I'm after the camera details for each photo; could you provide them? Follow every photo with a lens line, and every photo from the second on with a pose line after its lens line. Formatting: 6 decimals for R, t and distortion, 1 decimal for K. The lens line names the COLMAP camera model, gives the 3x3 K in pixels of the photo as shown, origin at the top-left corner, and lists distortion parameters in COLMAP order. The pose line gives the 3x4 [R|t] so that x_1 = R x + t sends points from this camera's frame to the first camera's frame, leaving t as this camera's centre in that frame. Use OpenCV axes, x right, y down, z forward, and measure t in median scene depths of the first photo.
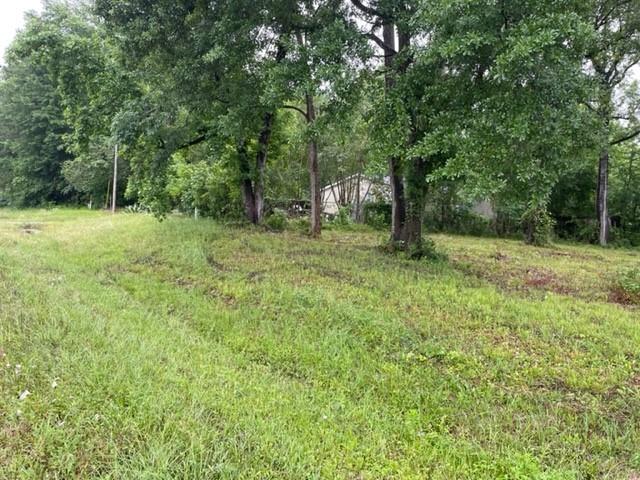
lens RADIAL K [[475.8, 0, 319.0], [0, 475.8, 230.1], [0, 0, 1]] dist [0.084154, -0.110572]
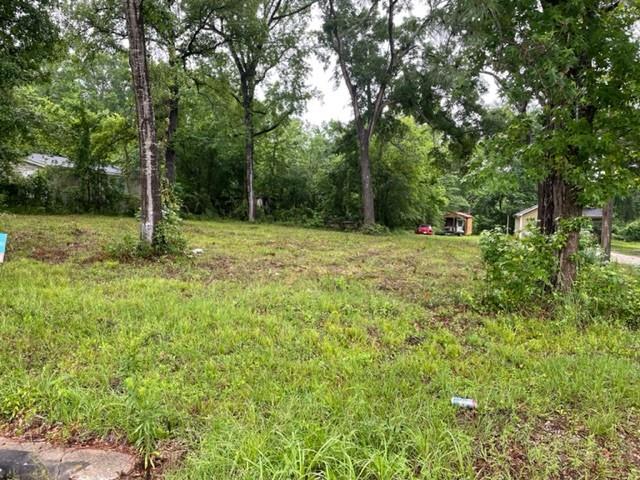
lens RADIAL K [[475.8, 0, 323.9], [0, 475.8, 234.8], [0, 0, 1]] dist [0.084154, -0.110572]
pose [[0.840751, -0.051051, 0.539010, 0.406479], [0.027233, 0.998272, 0.052072, 0.030954], [-0.540737, -0.029101, 0.840688, -0.260295]]
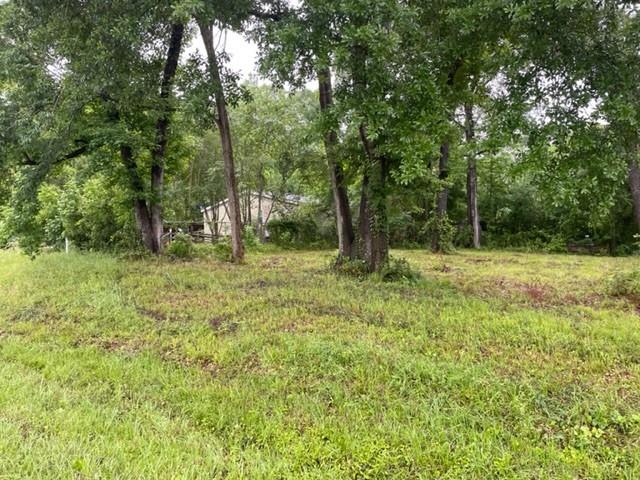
lens RADIAL K [[475.8, 0, 314.5], [0, 475.8, 241.7], [0, 0, 1]] dist [0.084154, -0.110572]
pose [[0.959431, -0.068390, 0.273522, -0.198100], [0.072517, 0.997355, -0.004993, -0.017892], [-0.272457, 0.024626, 0.961853, 0.251839]]
